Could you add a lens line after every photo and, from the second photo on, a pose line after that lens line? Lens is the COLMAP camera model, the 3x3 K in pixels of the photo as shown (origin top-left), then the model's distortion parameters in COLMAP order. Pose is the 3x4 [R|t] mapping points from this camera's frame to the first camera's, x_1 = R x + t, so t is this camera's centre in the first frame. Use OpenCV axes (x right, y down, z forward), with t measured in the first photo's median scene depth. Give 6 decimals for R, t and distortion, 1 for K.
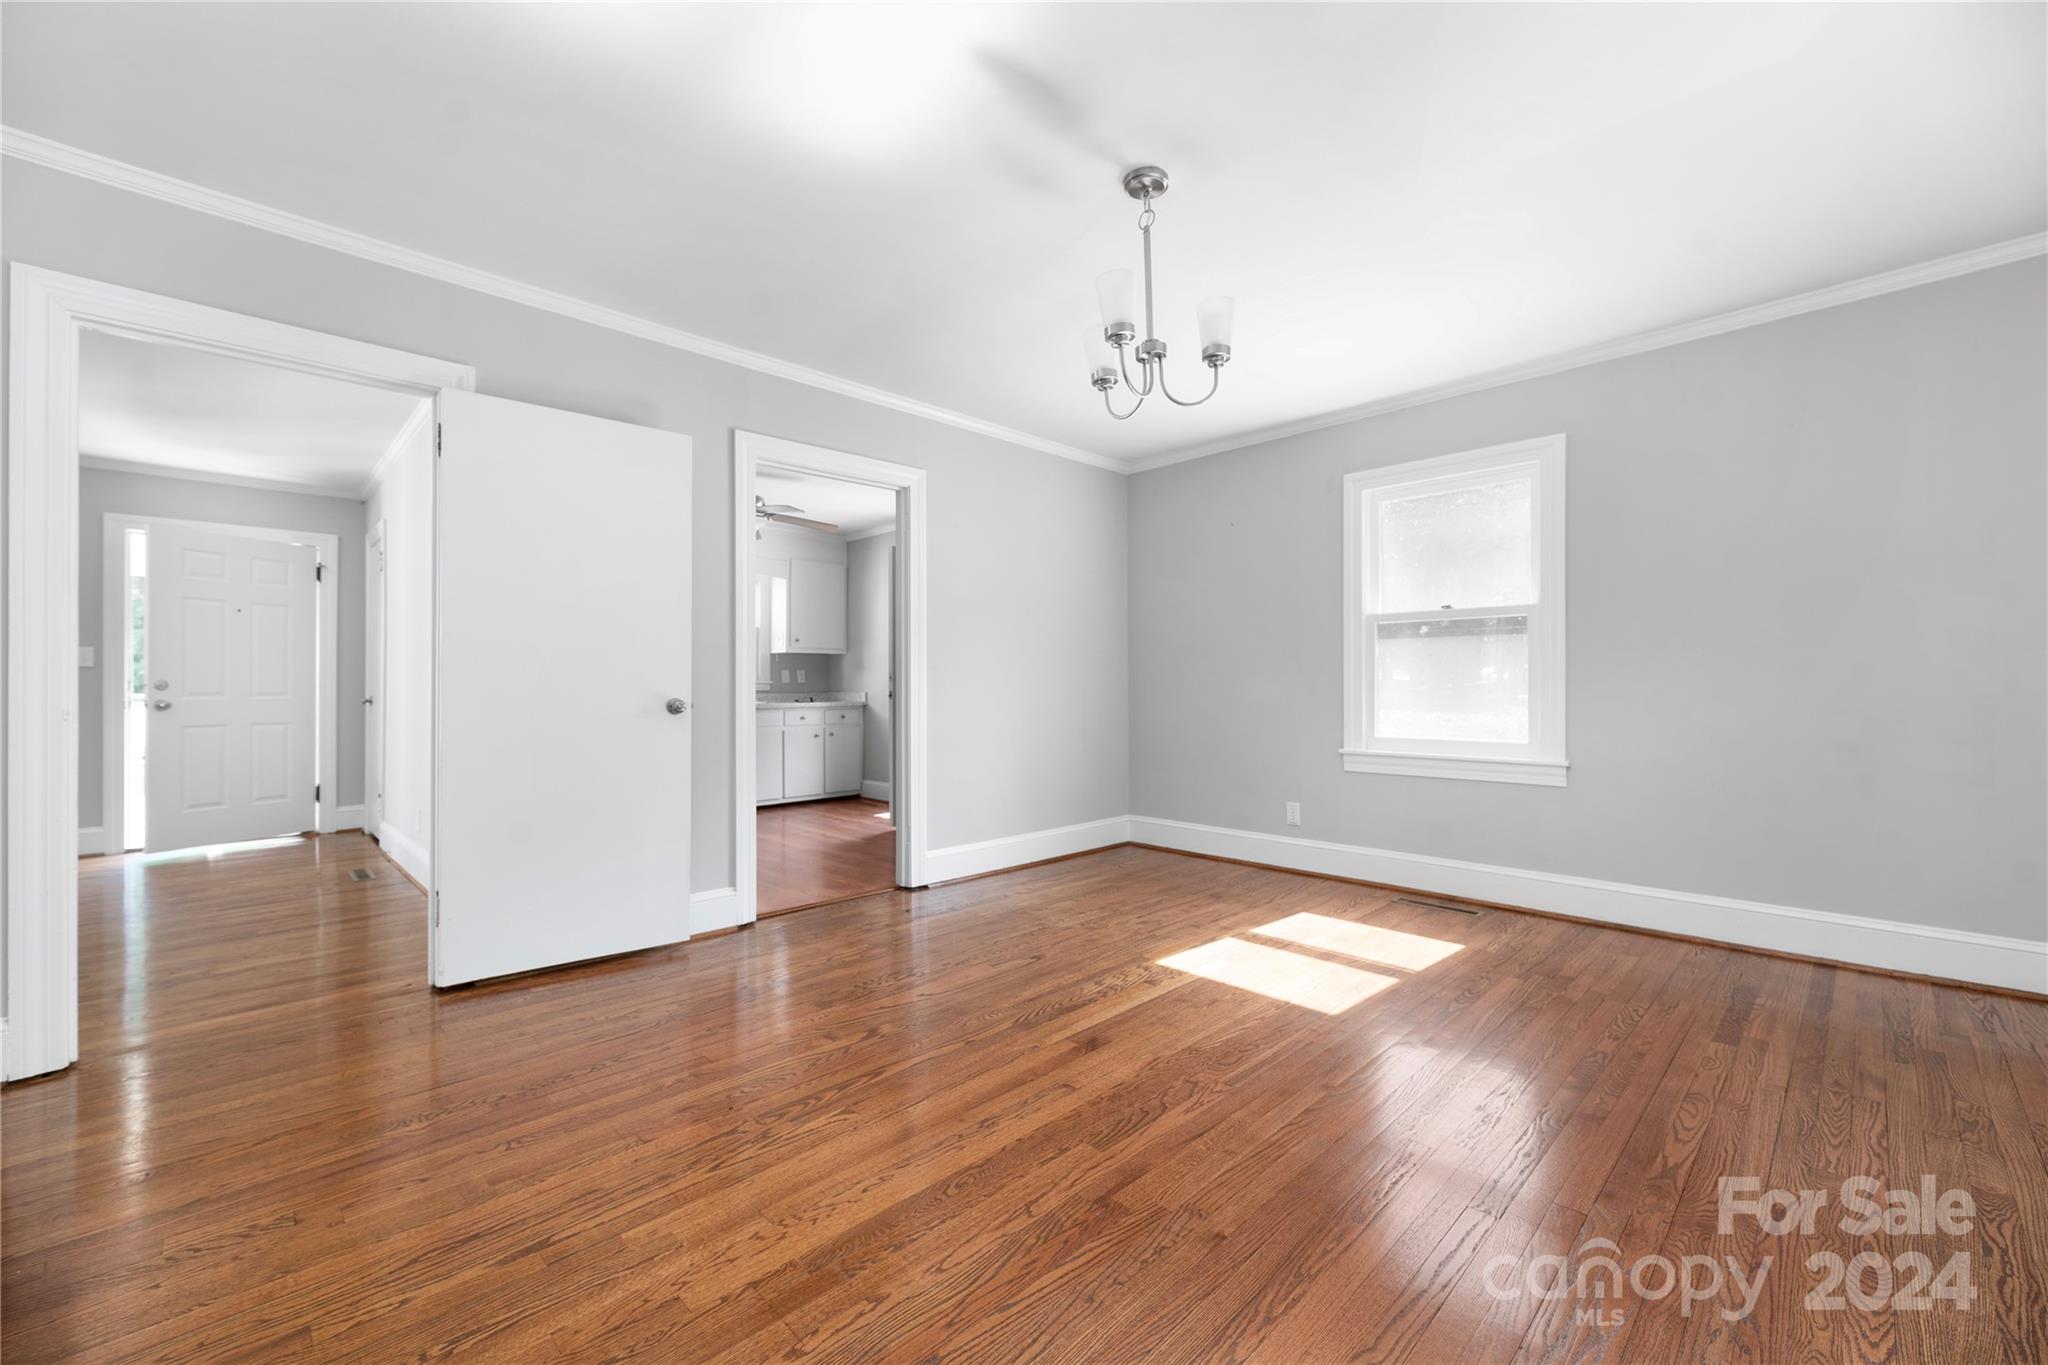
lens RADIAL K [[832.9, 0, 1036.3], [0, 832.9, 688.8], [0, 0, 1]] dist [-0.003167, 0.000085]
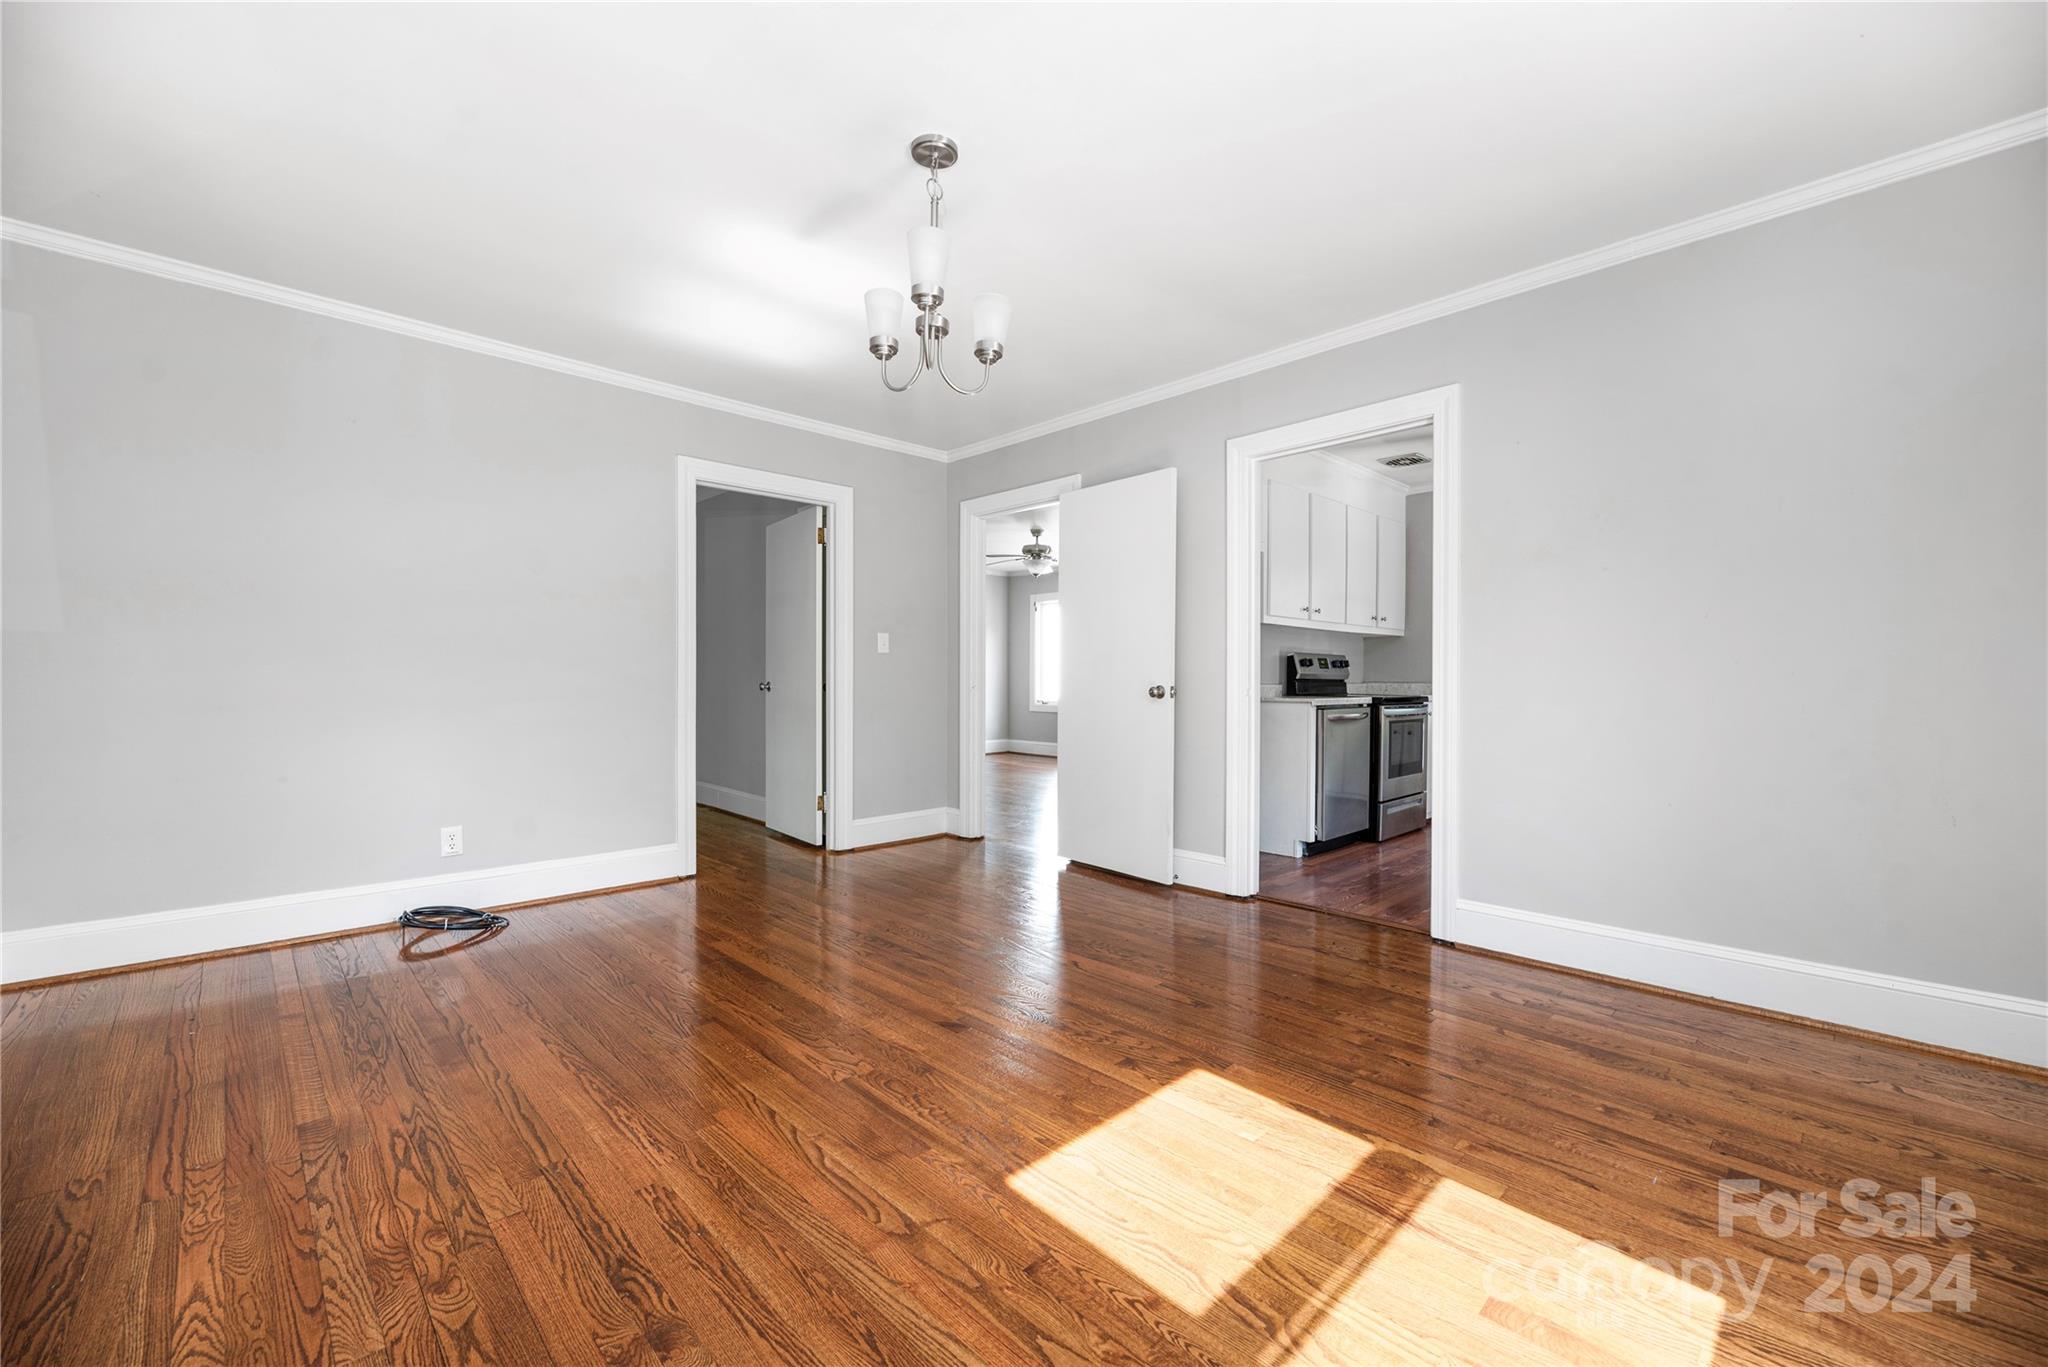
lens RADIAL K [[832.9, 0, 1031.3], [0, 832.9, 685.5], [0, 0, 1]] dist [-0.003167, 0.000085]
pose [[-0.012647, 0.015138, -0.999805, 0.875306], [-0.004619, 0.999874, 0.015198, -0.007251], [0.999909, 0.004810, -0.012576, 0.890220]]
